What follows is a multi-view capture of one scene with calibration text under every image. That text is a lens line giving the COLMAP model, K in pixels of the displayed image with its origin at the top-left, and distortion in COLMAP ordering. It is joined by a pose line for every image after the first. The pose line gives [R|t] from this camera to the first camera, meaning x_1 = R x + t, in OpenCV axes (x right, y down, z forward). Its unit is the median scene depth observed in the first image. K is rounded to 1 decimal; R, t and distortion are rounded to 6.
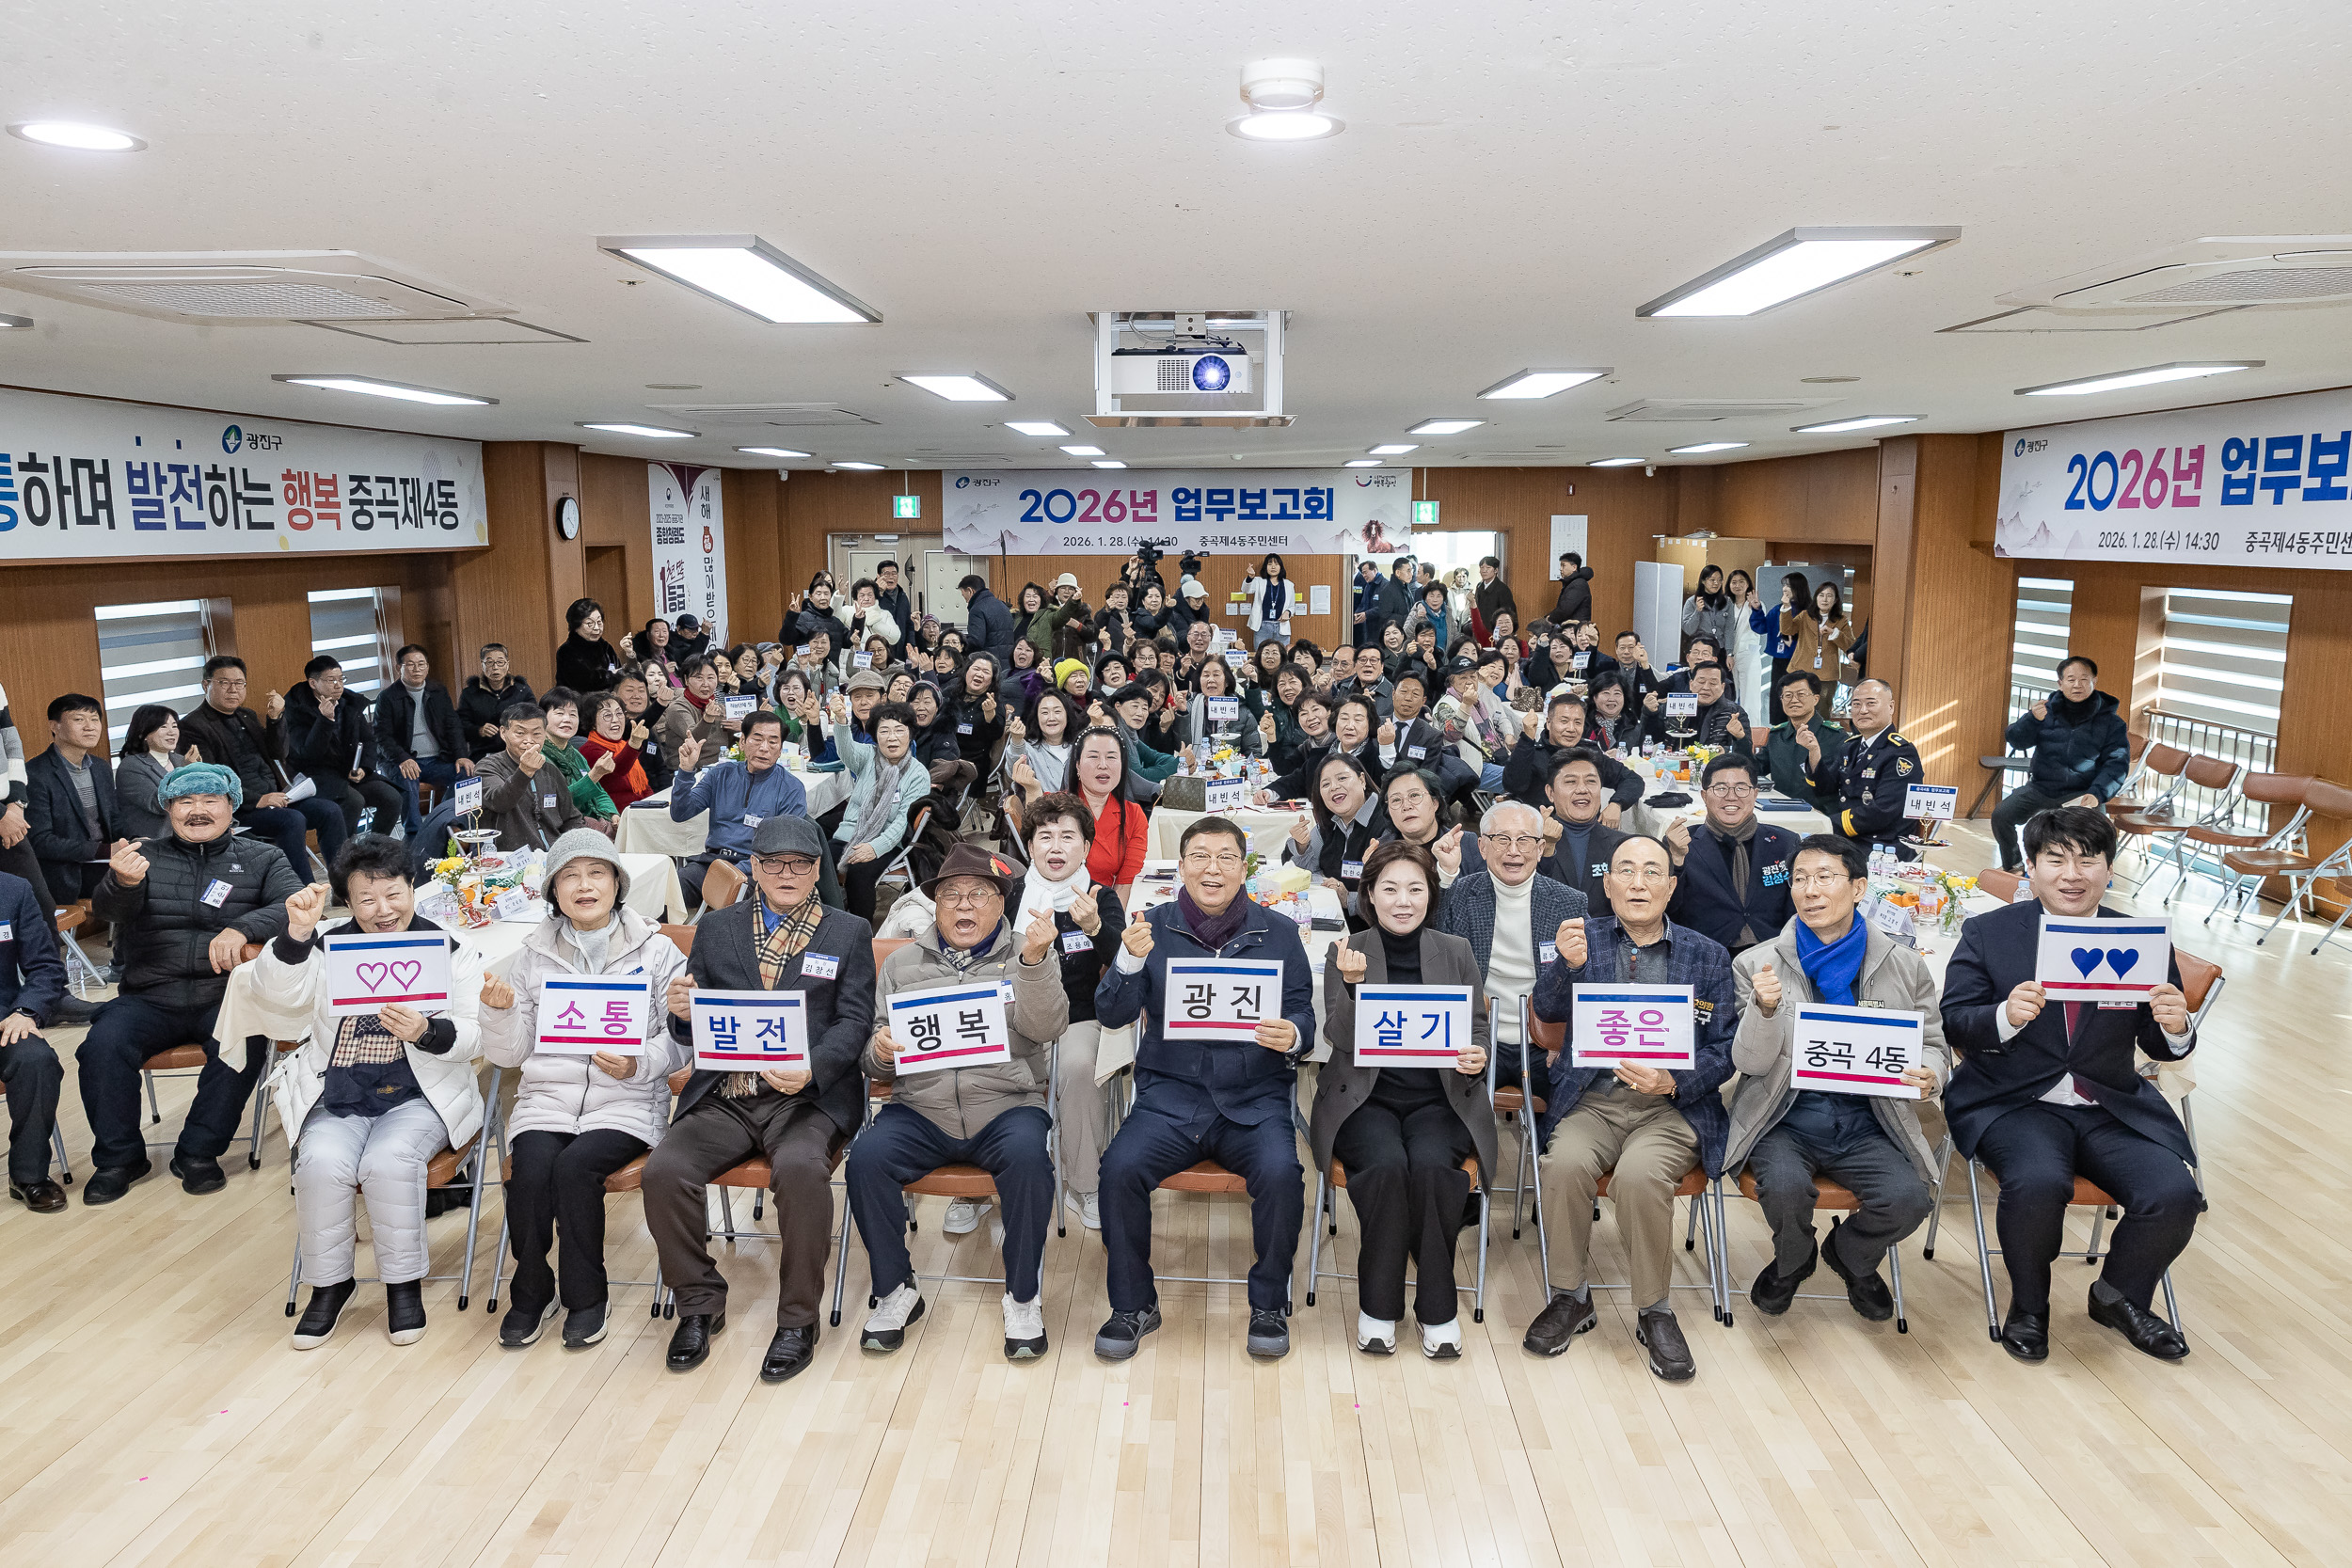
lens RADIAL K [[1671.0, 0, 1176.0], [0, 1671.0, 784.0], [0, 0, 1]] dist [-0.039525, 0.056641]
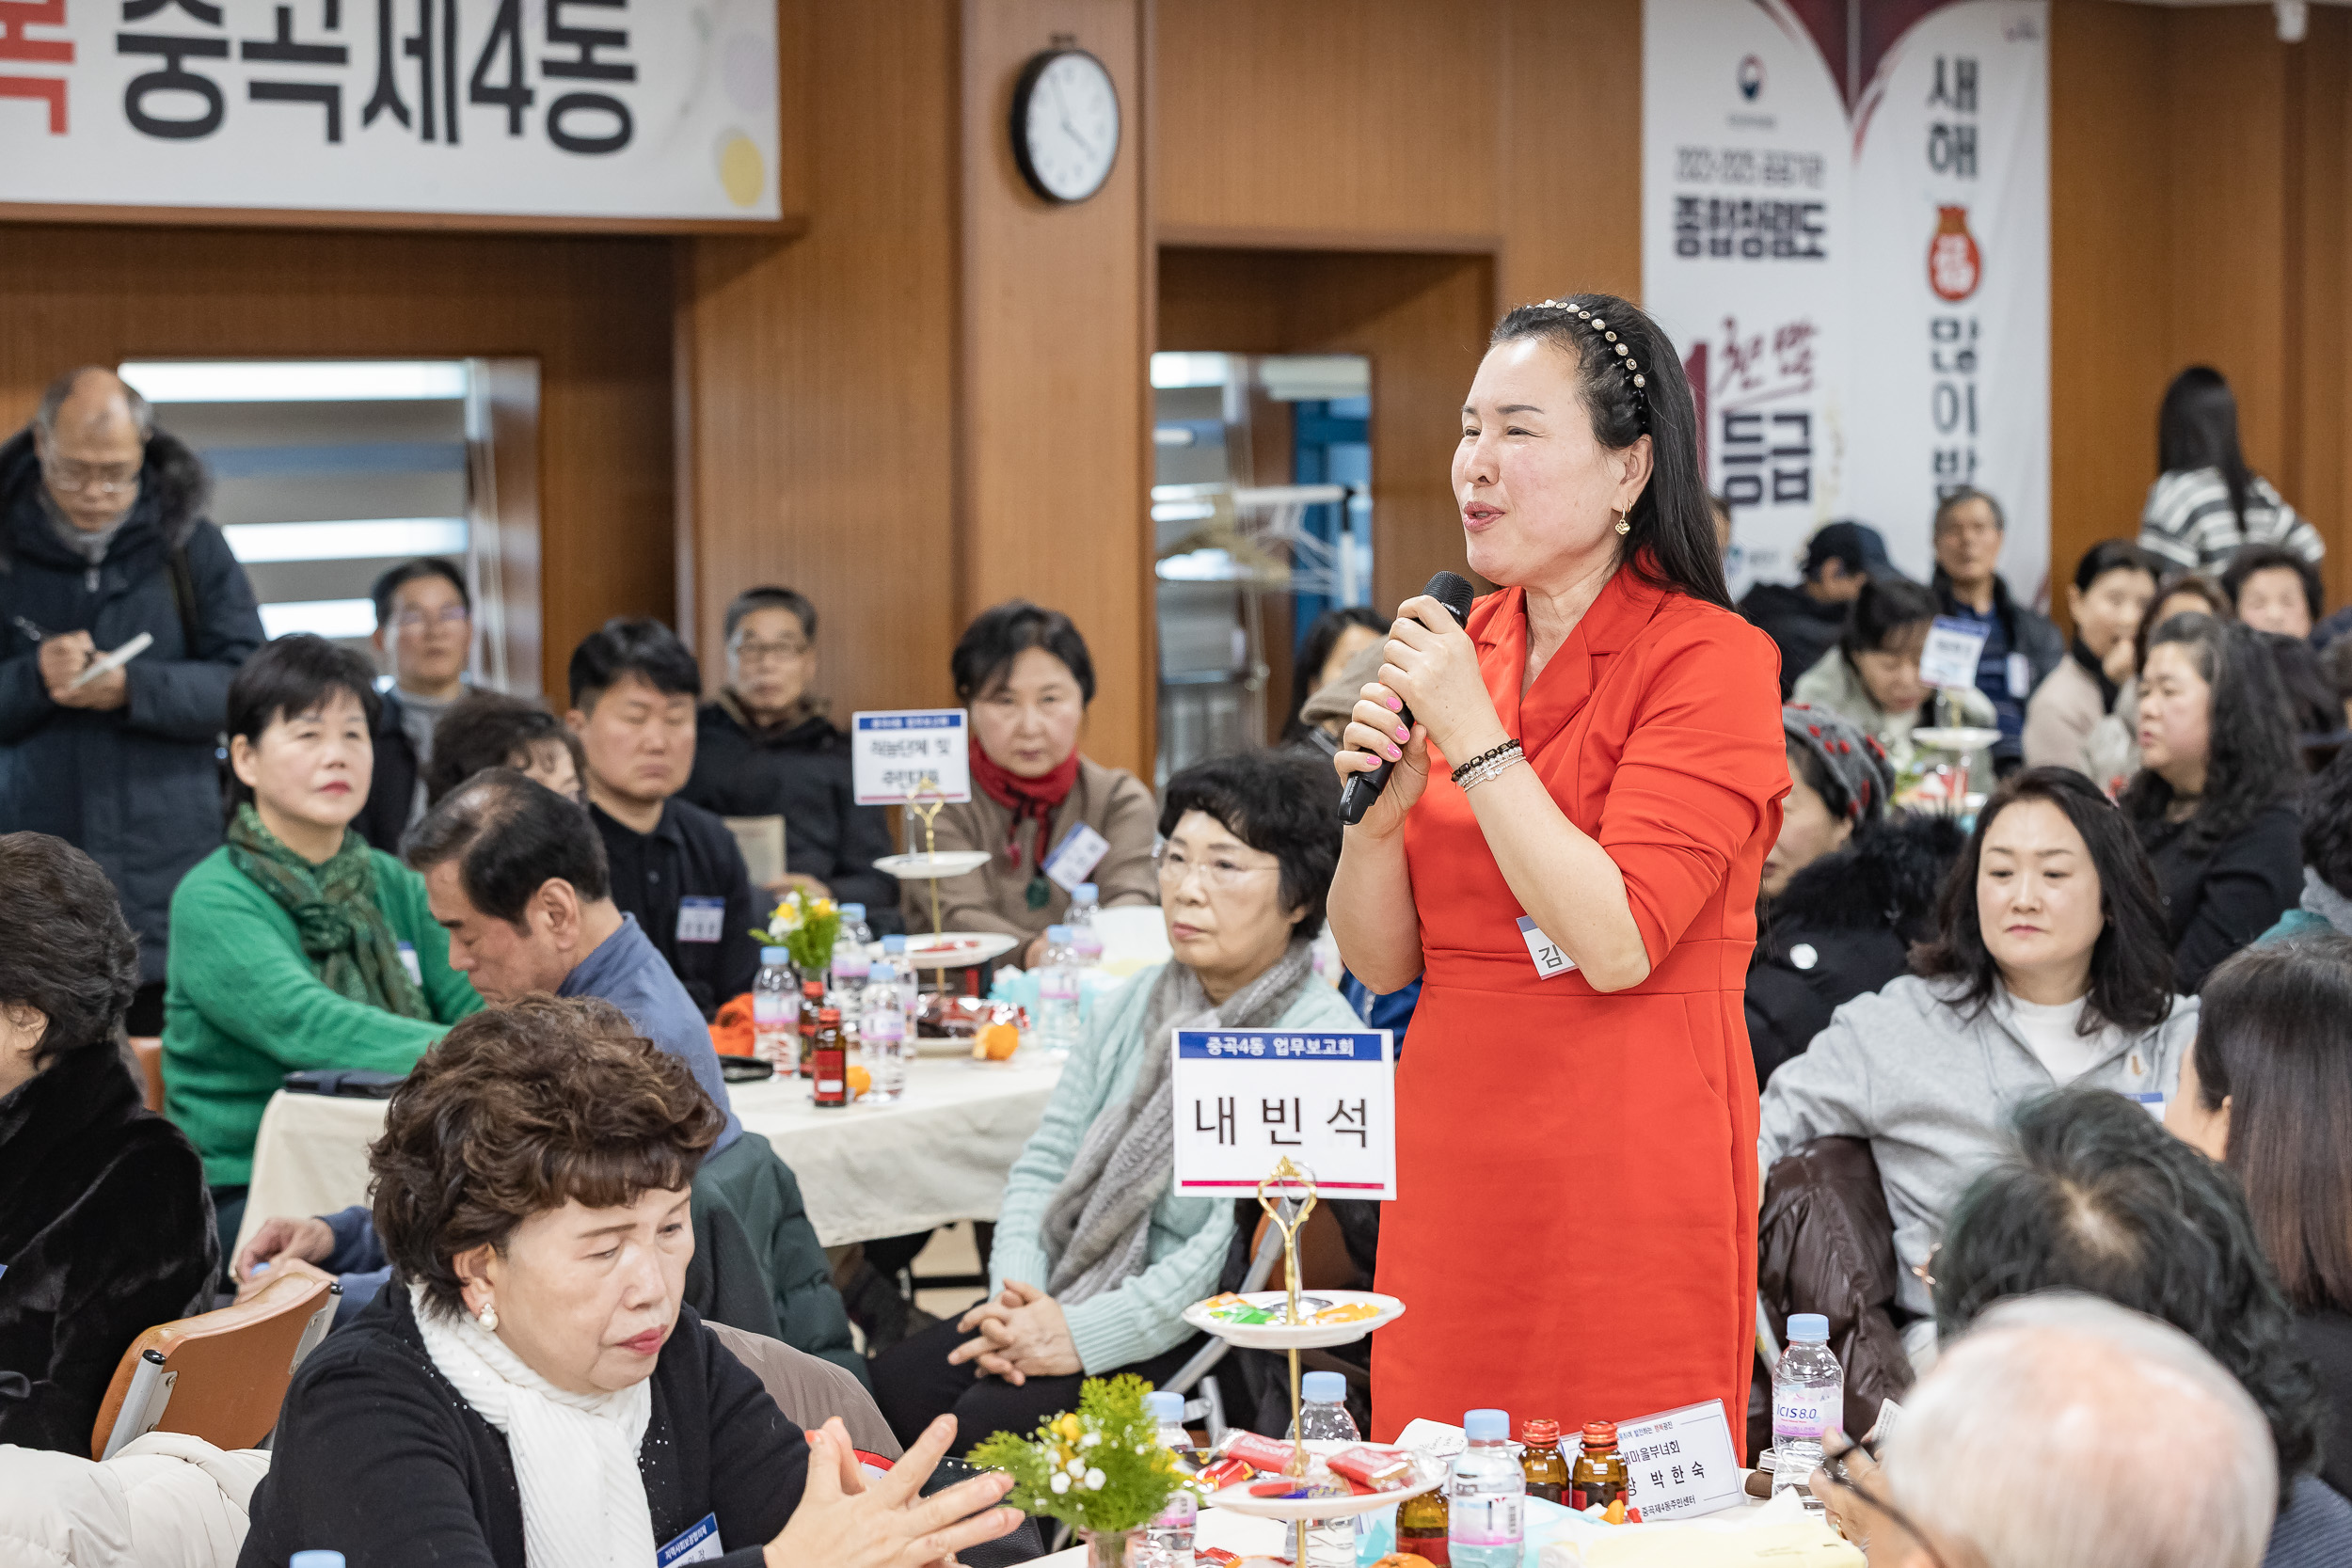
lens RADIAL K [[5808.9, 0, 1176.0], [0, 5808.9, 784.0], [0, 0, 1]] dist [-0.045638, -0.077147]
pose [[0.831911, 0.043072, -0.553235, 0.150026], [-0.086079, 0.994932, -0.051978, -0.000303], [0.548192, 0.090862, 0.831402, 0.159576]]
